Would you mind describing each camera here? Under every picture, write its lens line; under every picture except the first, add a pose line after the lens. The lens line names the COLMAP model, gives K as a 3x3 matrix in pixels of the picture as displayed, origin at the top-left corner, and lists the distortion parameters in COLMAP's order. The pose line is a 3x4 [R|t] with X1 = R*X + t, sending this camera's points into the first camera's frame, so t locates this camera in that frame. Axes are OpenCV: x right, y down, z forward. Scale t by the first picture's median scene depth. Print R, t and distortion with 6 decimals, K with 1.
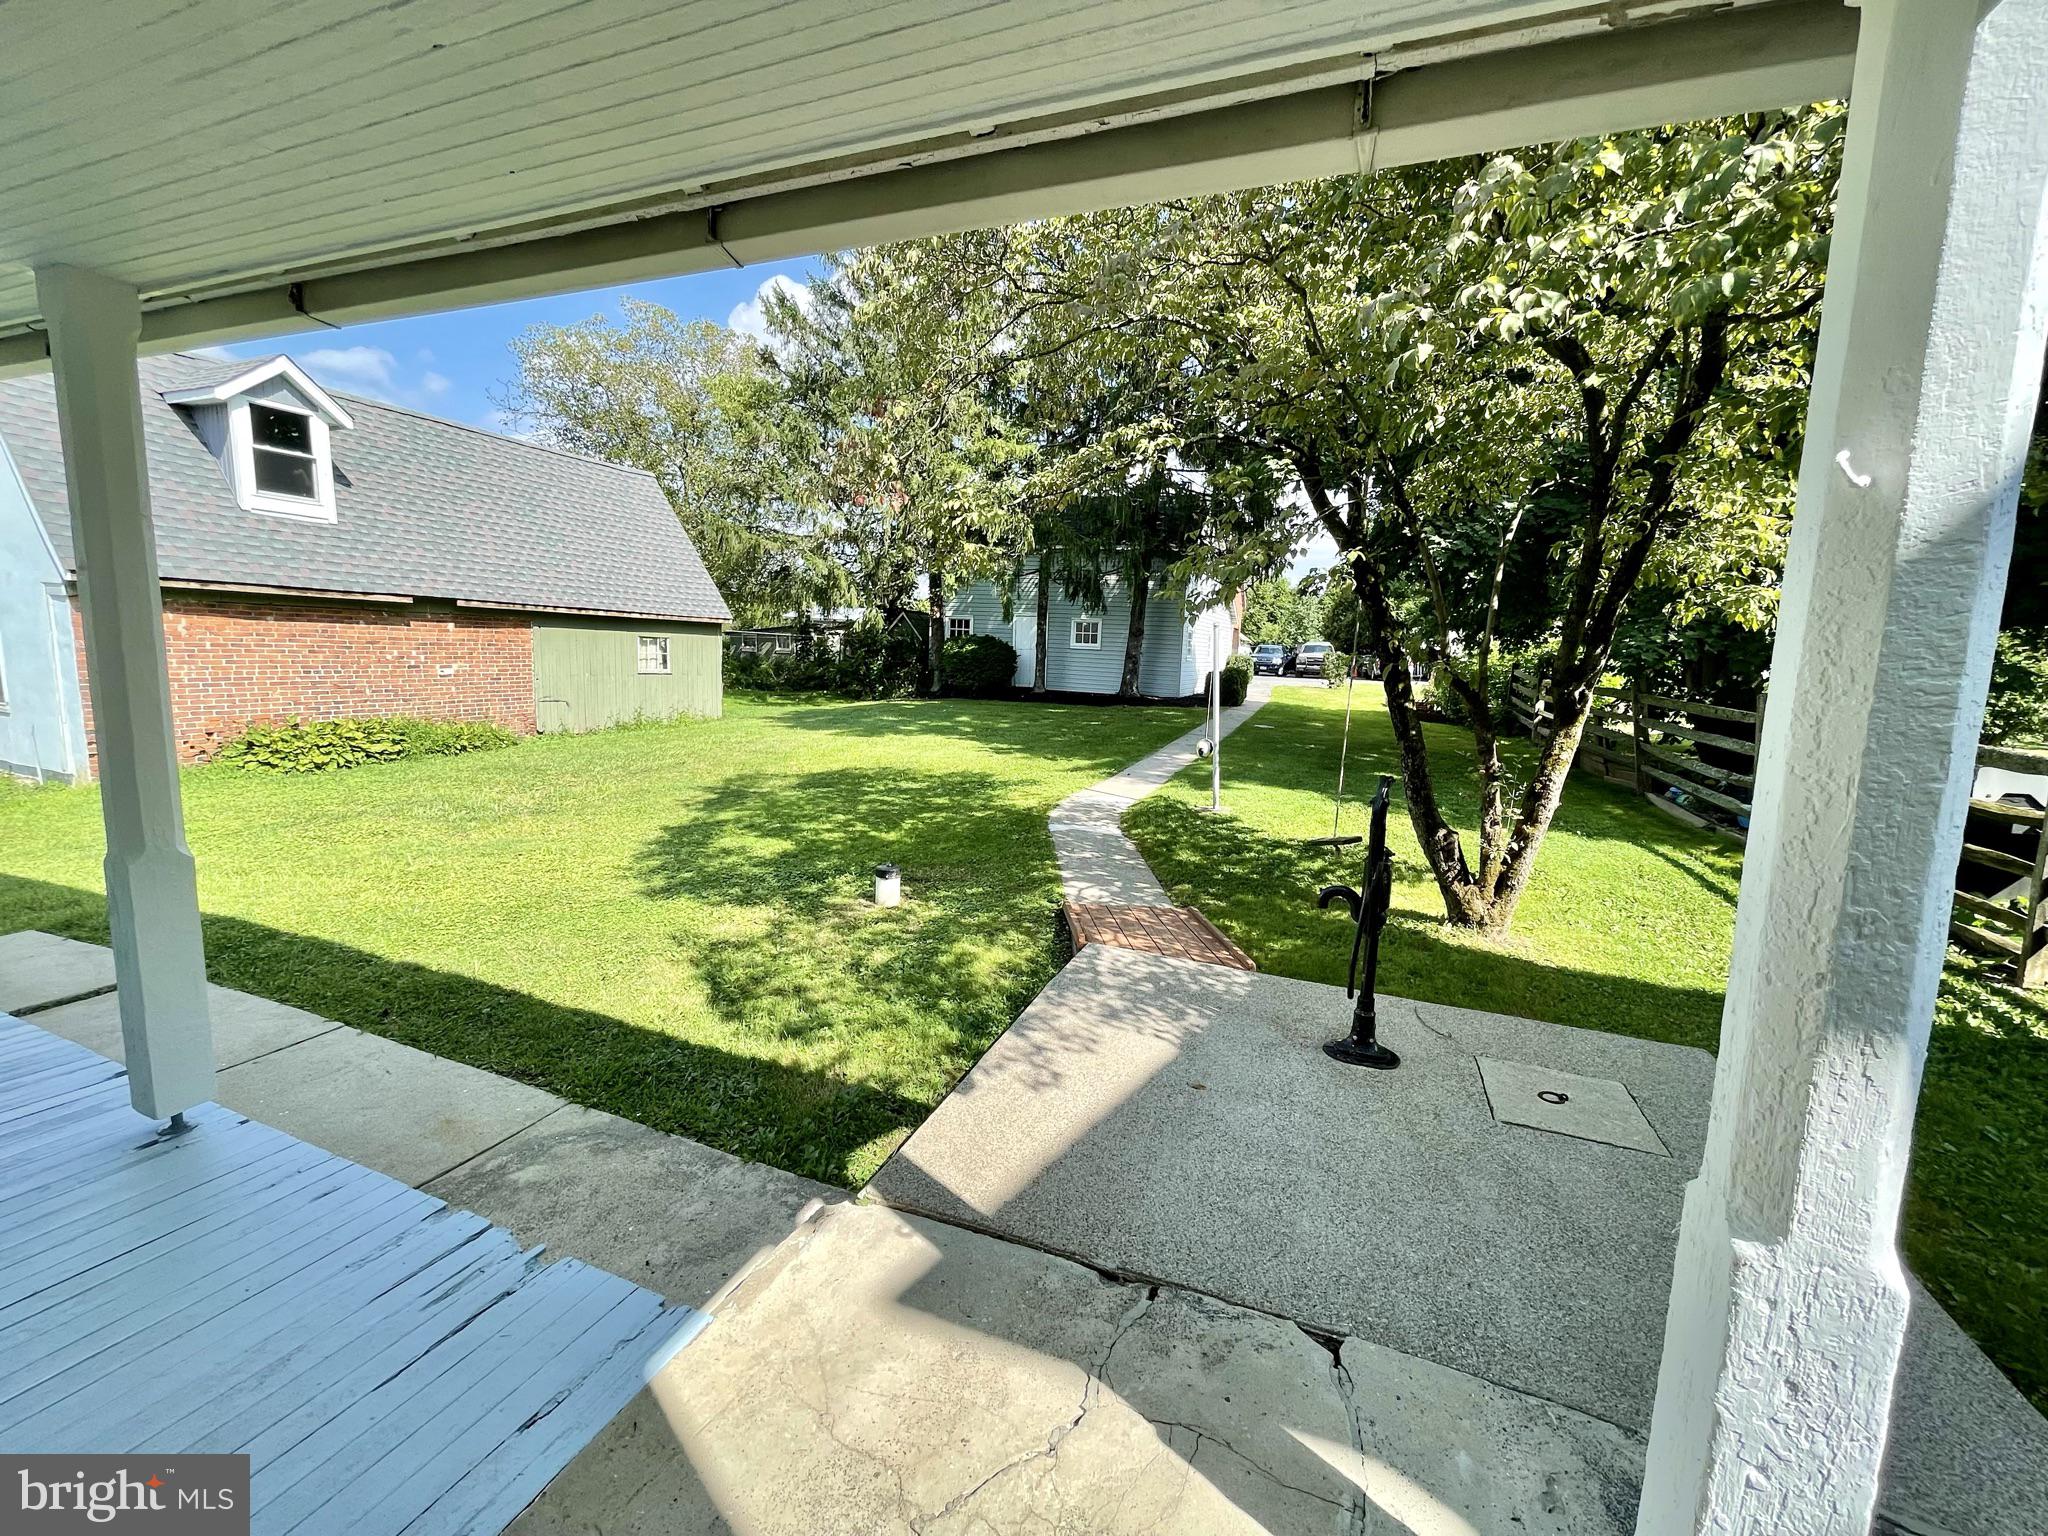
lens RADIAL K [[823.5, 0, 1032.1], [0, 823.5, 764.5], [0, 0, 1]] dist [0.003704, 0.000569]
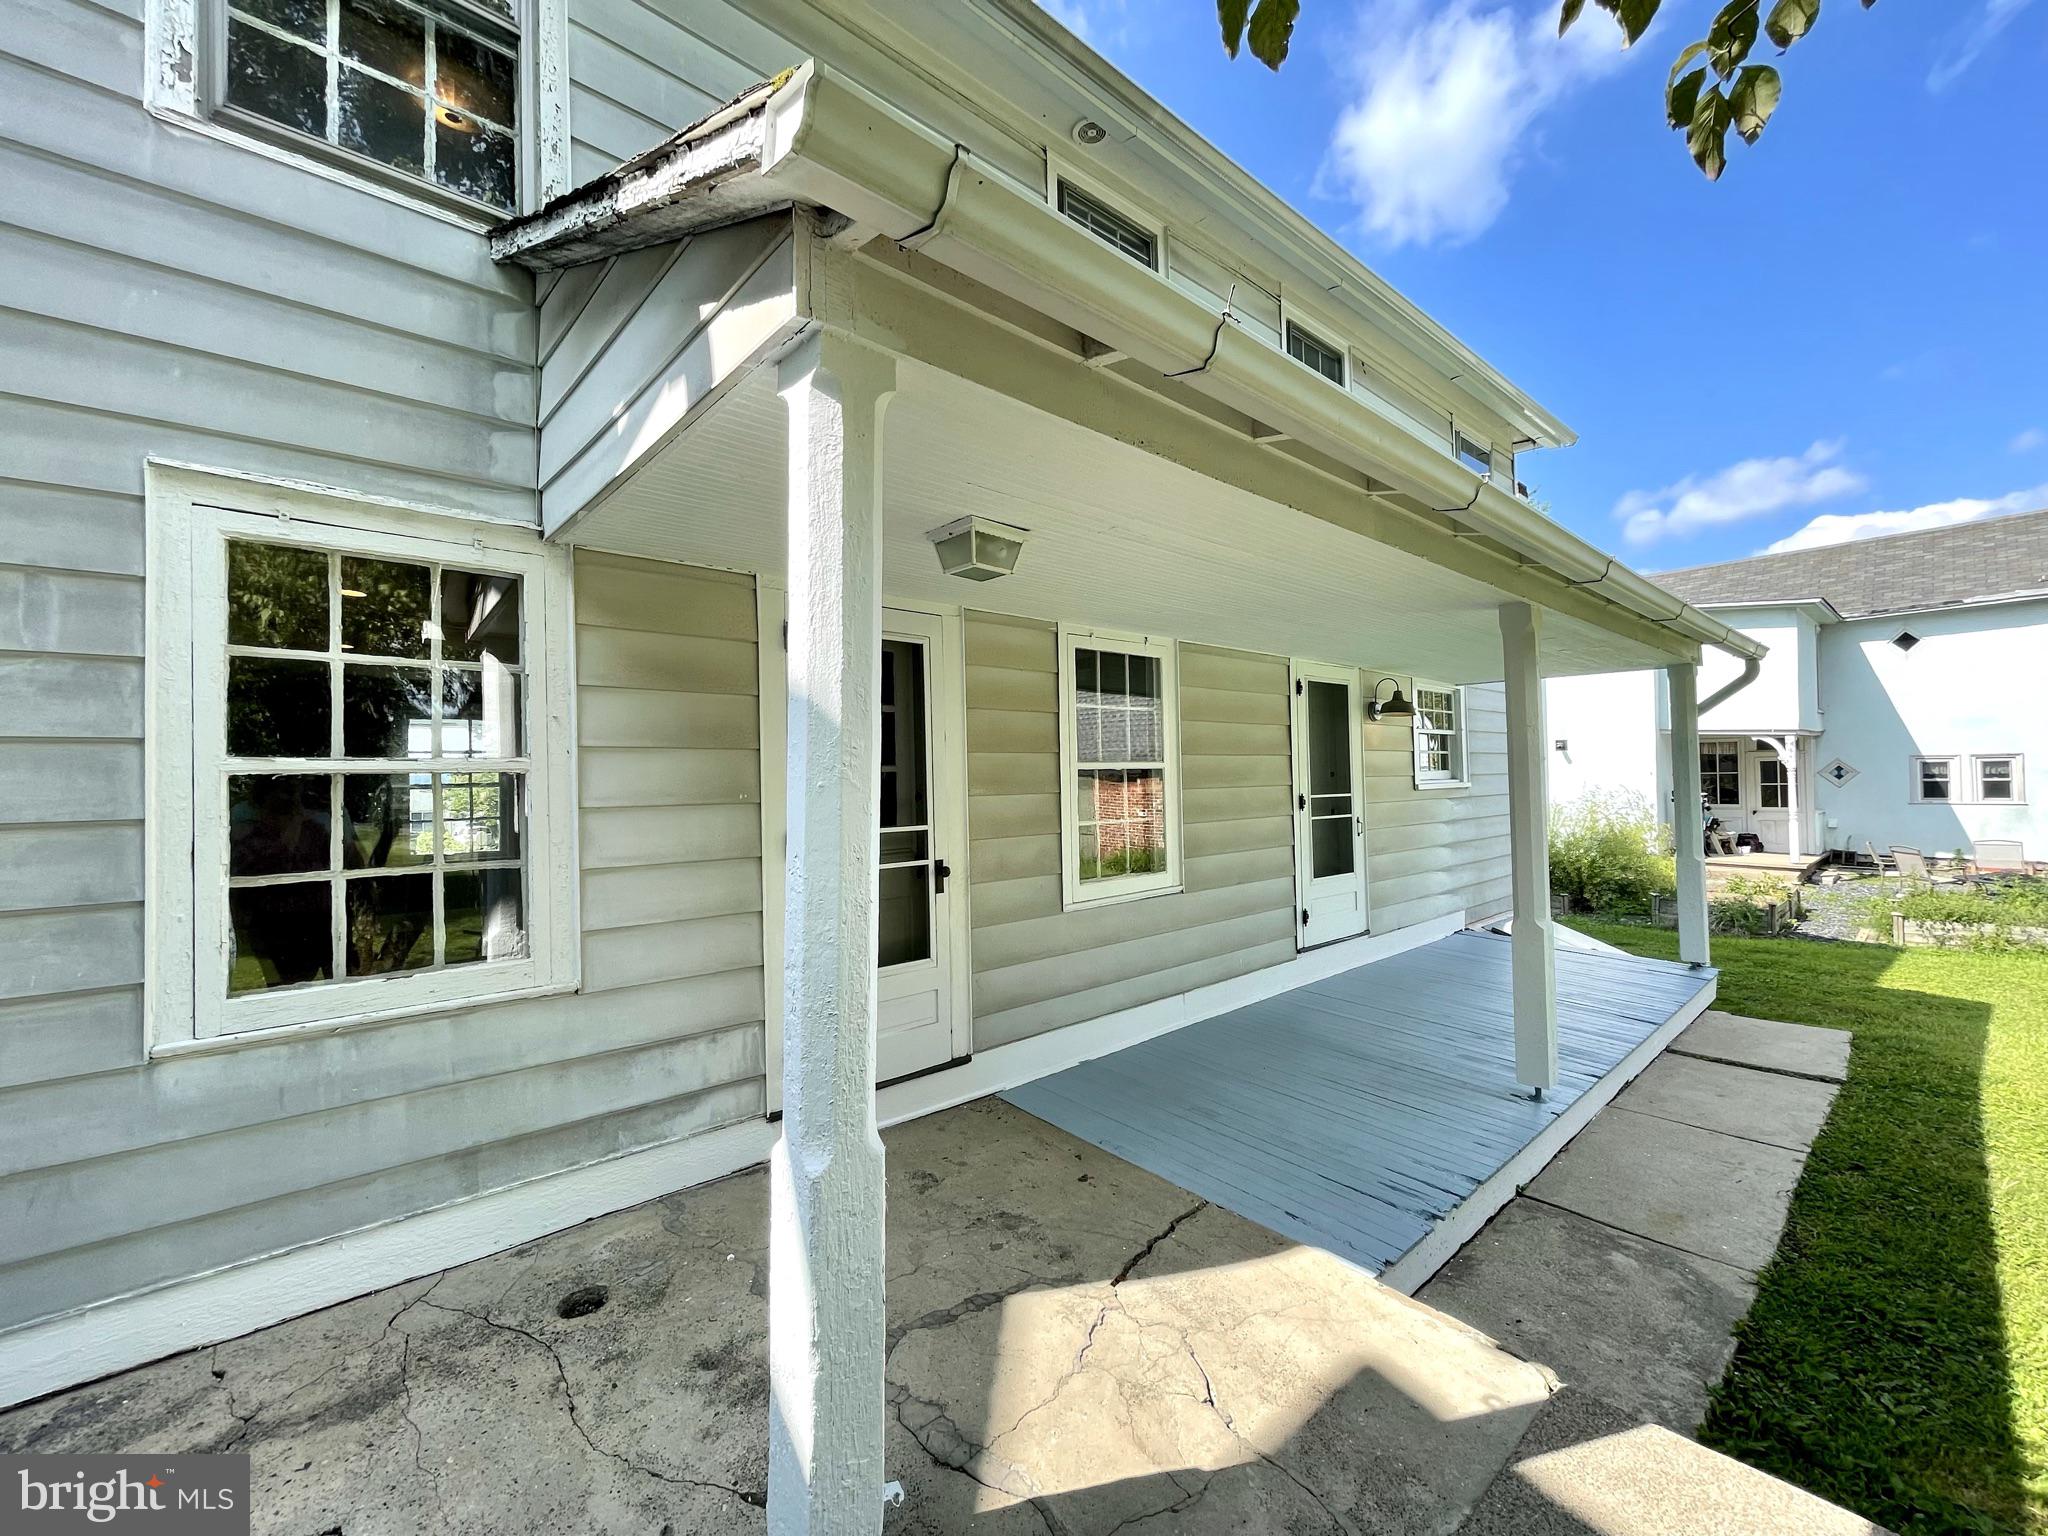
lens RADIAL K [[823.5, 0, 1030.2], [0, 823.5, 758.6], [0, 0, 1]] dist [0.003704, 0.000569]
pose [[-0.463053, -0.051270, -0.884847, 0.826554], [-0.116958, 0.993130, 0.003662, -0.102175], [0.878580, 0.105186, -0.465868, 0.750481]]
